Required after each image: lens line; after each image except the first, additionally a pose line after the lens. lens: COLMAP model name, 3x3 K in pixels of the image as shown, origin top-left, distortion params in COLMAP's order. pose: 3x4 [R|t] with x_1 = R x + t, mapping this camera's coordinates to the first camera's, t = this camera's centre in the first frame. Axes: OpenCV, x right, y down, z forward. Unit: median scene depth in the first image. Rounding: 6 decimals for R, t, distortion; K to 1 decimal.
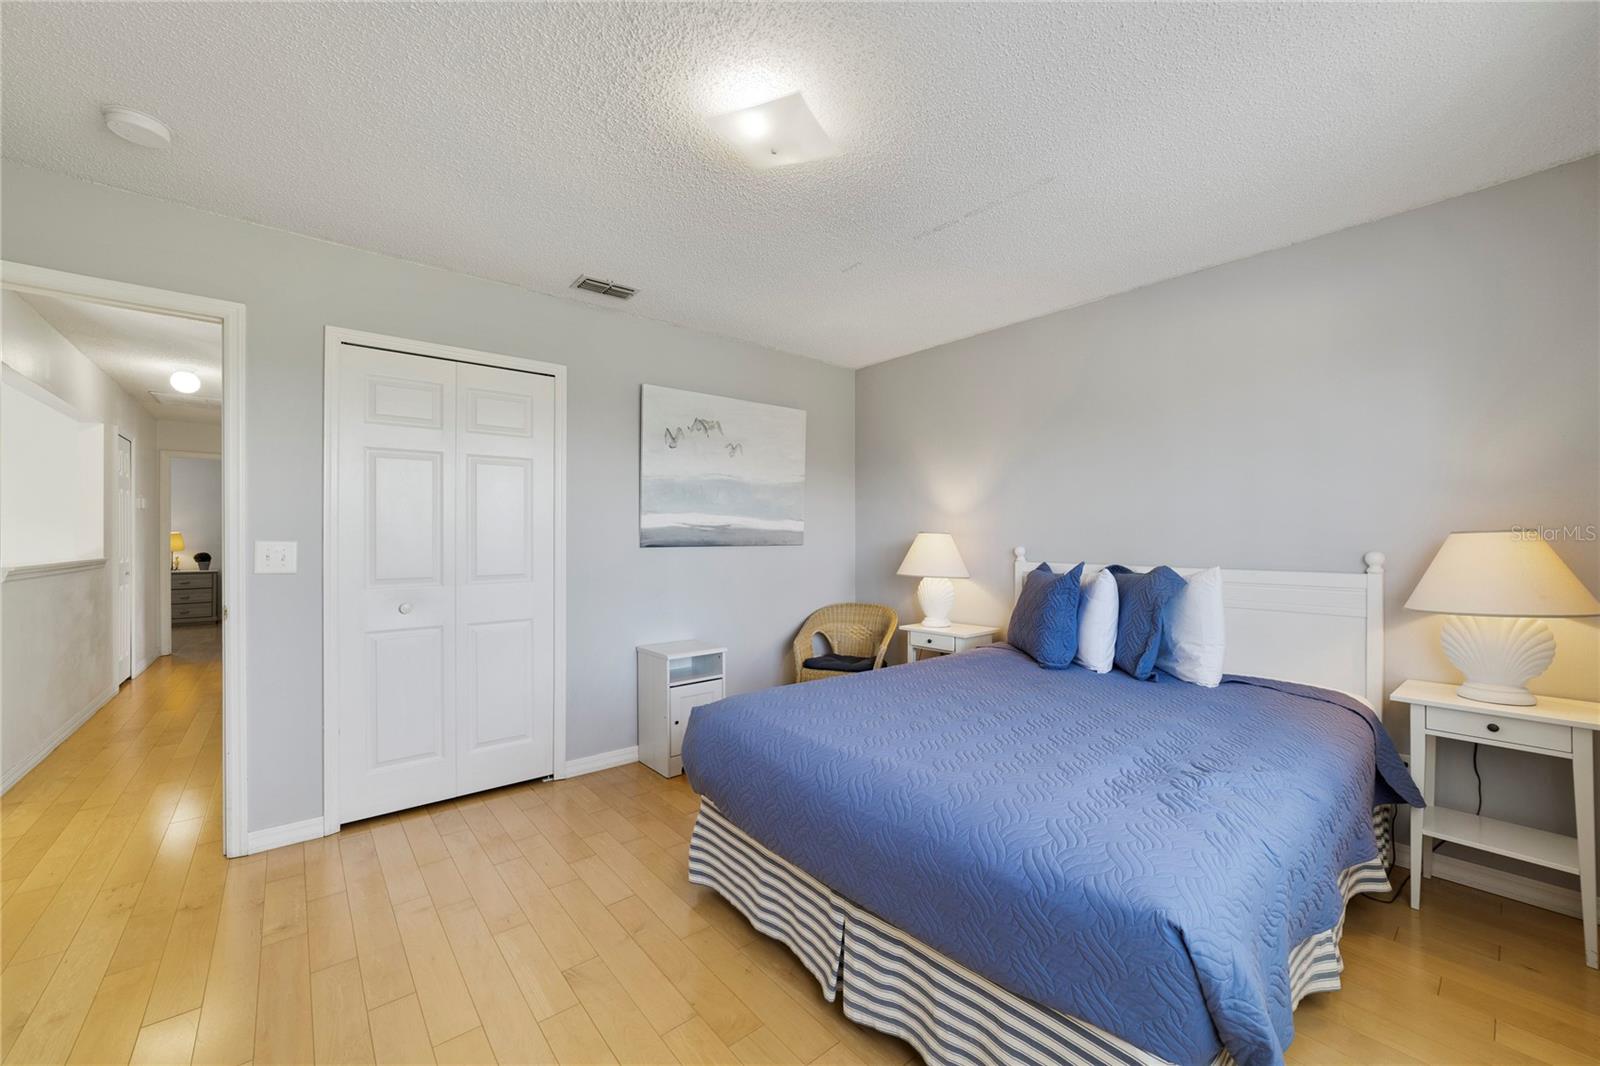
lens RADIAL K [[618.6, 0, 800.3], [0, 618.6, 530.2], [0, 0, 1]] dist [-0.015905, 0.000308]
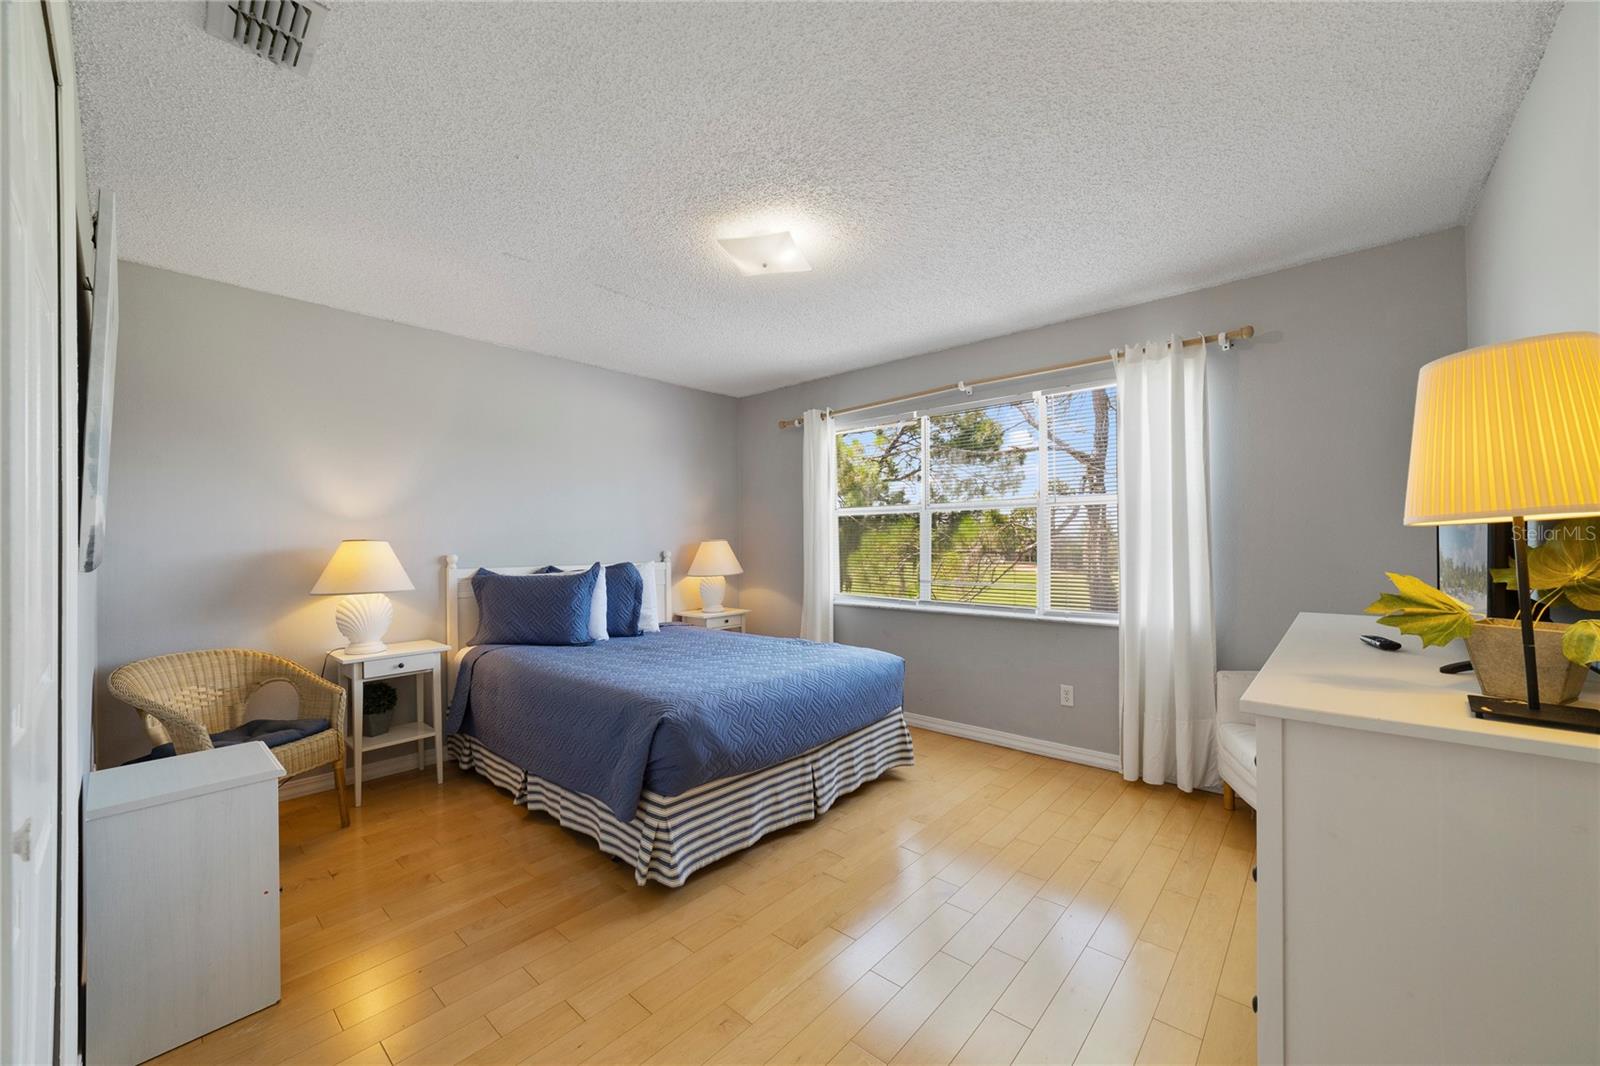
lens RADIAL K [[618.6, 0, 800.2], [0, 618.6, 536.4], [0, 0, 1]] dist [-0.015905, 0.000308]
pose [[-0.142956, 0.012661, 0.989648, -1.056735], [0.002989, 0.999919, -0.012360, 0.015422], [-0.989725, 0.001191, -0.142982, 0.834940]]
